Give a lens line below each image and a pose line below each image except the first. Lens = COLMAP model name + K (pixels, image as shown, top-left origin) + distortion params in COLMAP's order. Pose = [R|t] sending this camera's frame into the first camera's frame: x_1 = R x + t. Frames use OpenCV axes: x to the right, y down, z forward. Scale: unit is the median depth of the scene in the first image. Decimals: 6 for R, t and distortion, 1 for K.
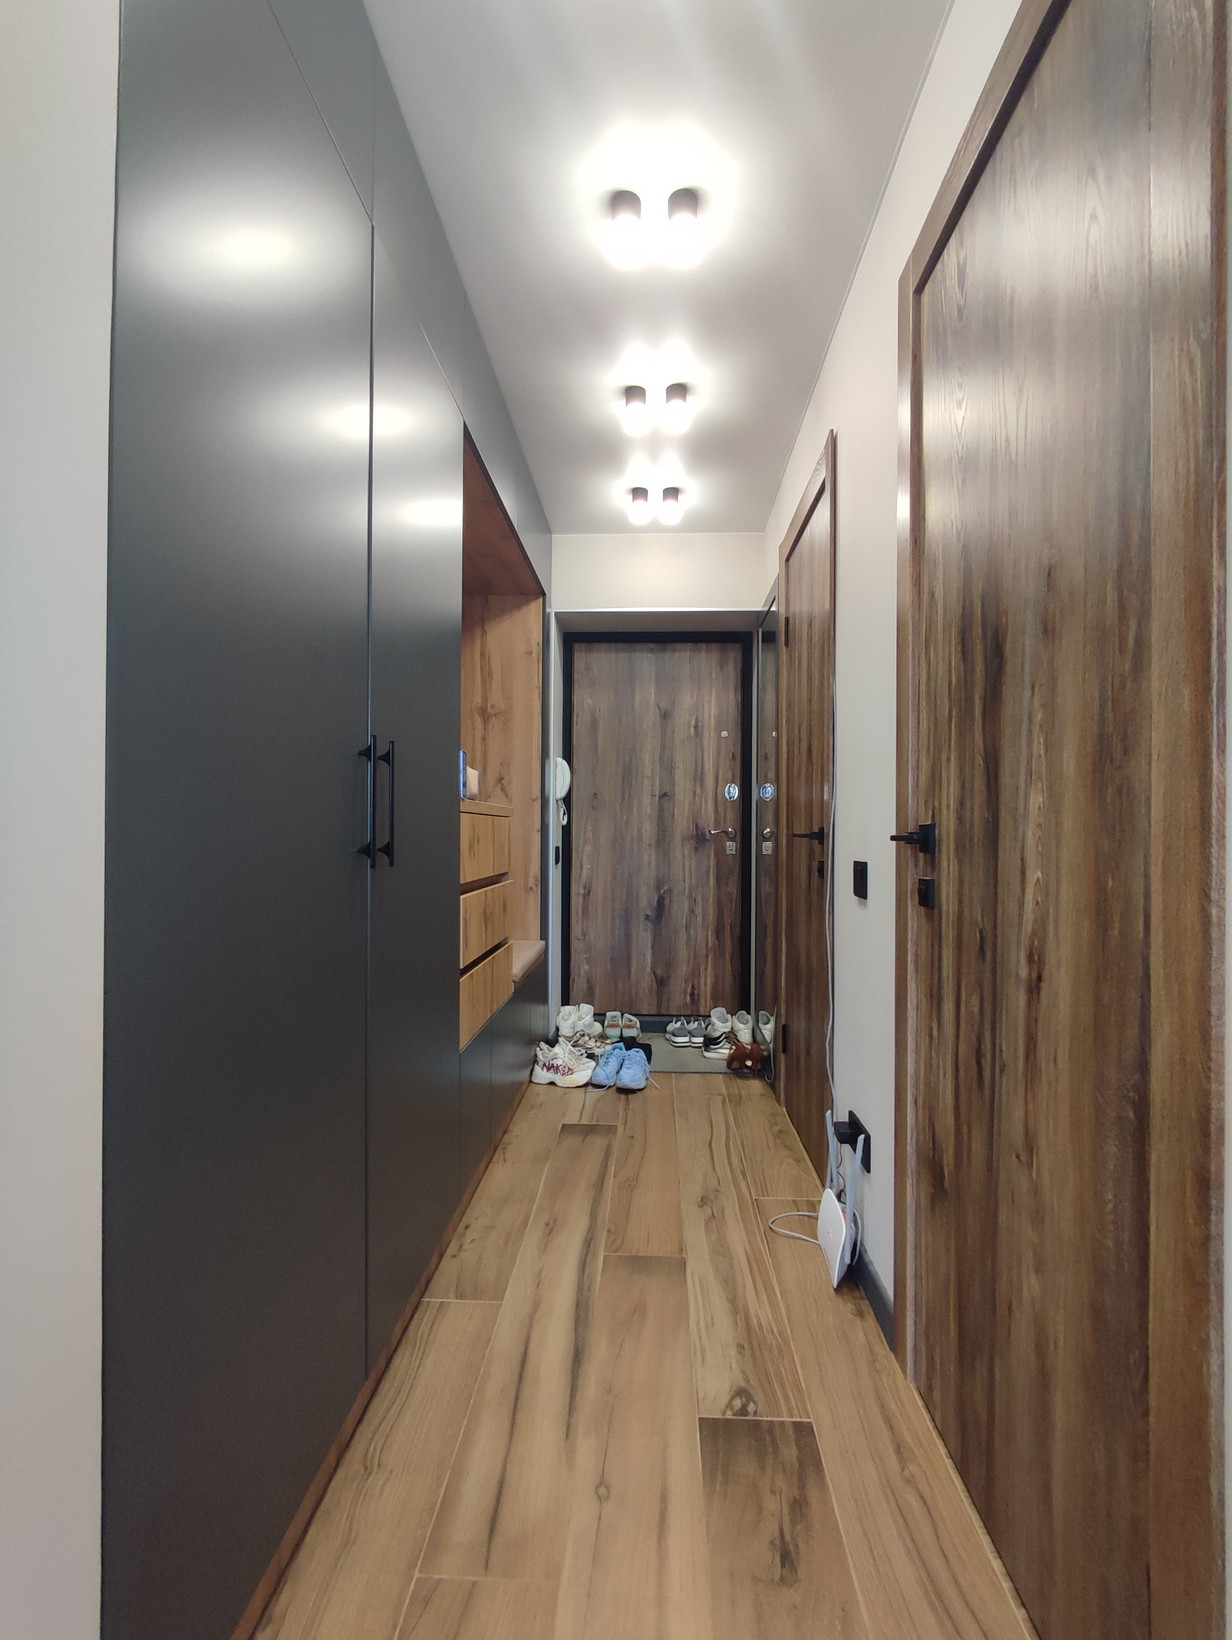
lens RADIAL K [[755.2, 0, 619.6], [0, 755.2, 832.4], [0, 0, 1]] dist [-0.009224, 0.007379]
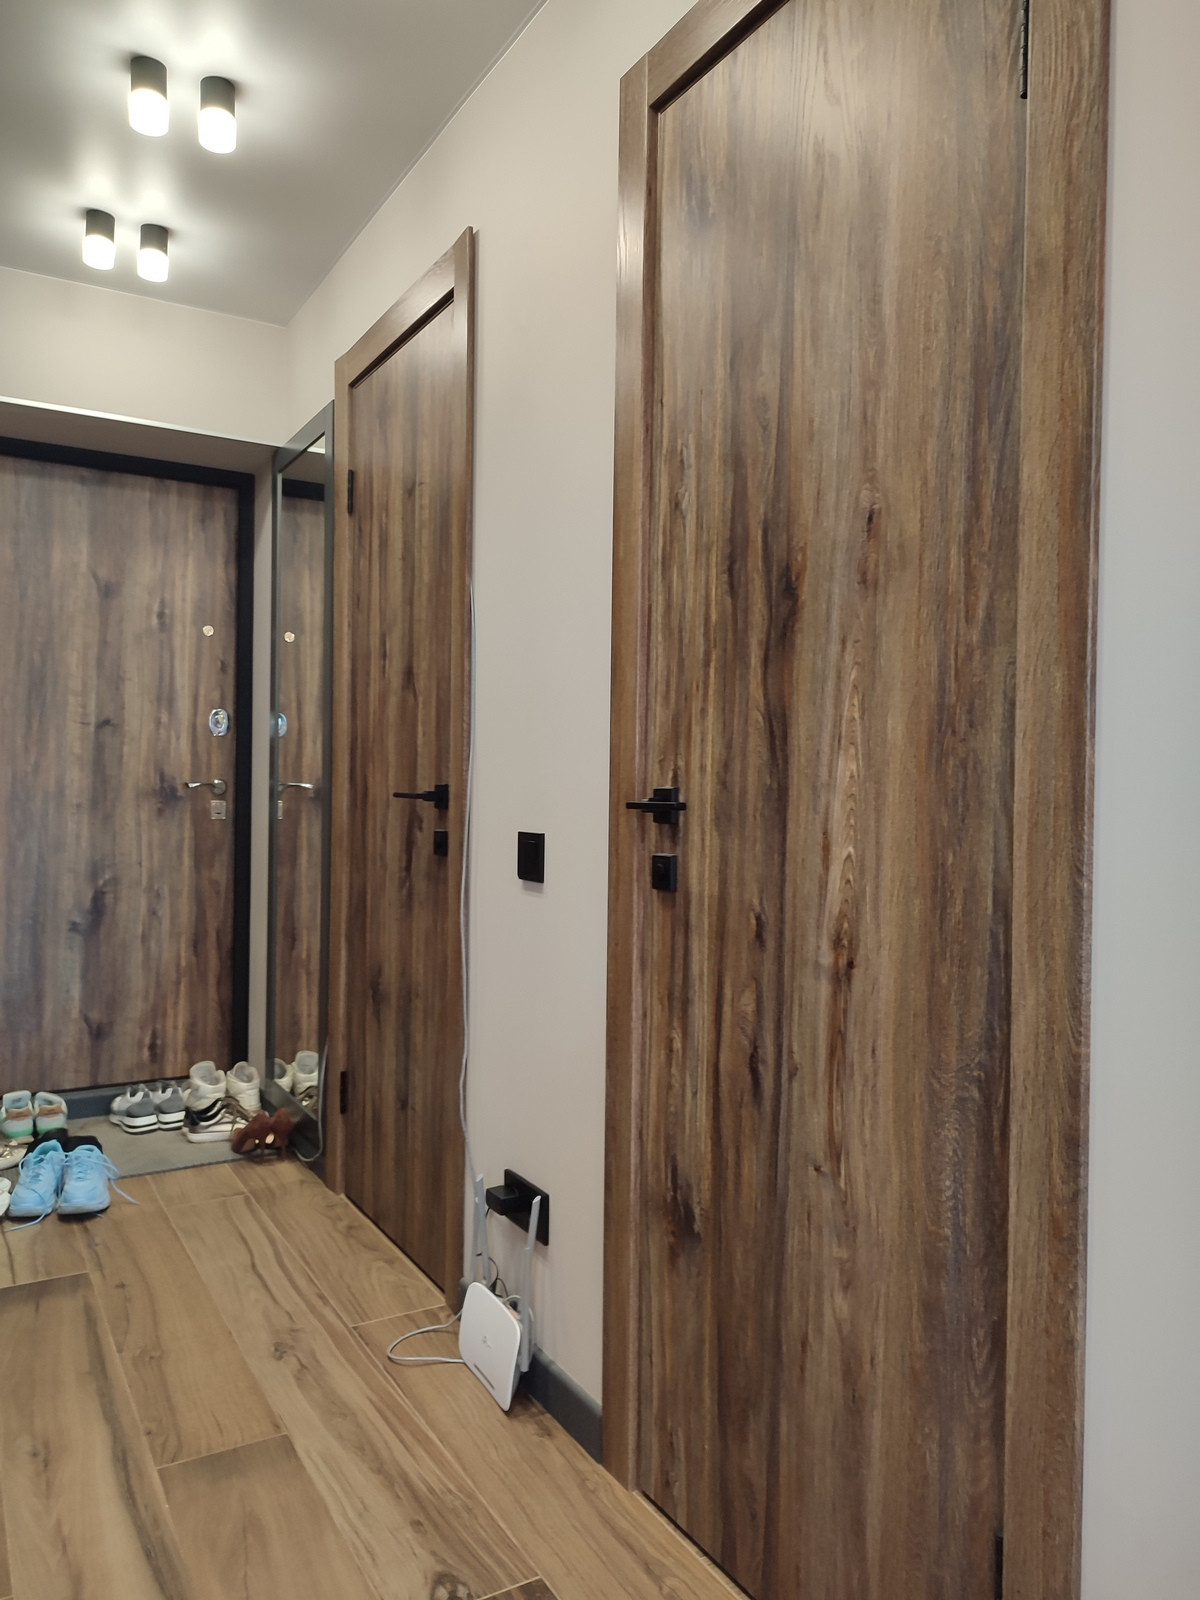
lens RADIAL K [[1157.6, 0, 600.0], [0, 1157.6, 800.0], [0, 0, 1]] dist [0.048001, -0.054528]
pose [[0.840536, -0.001211, 0.541755, -0.322950], [-0.008541, 0.999844, 0.015486, -0.016772], [-0.541689, -0.017643, 0.840394, -0.004752]]
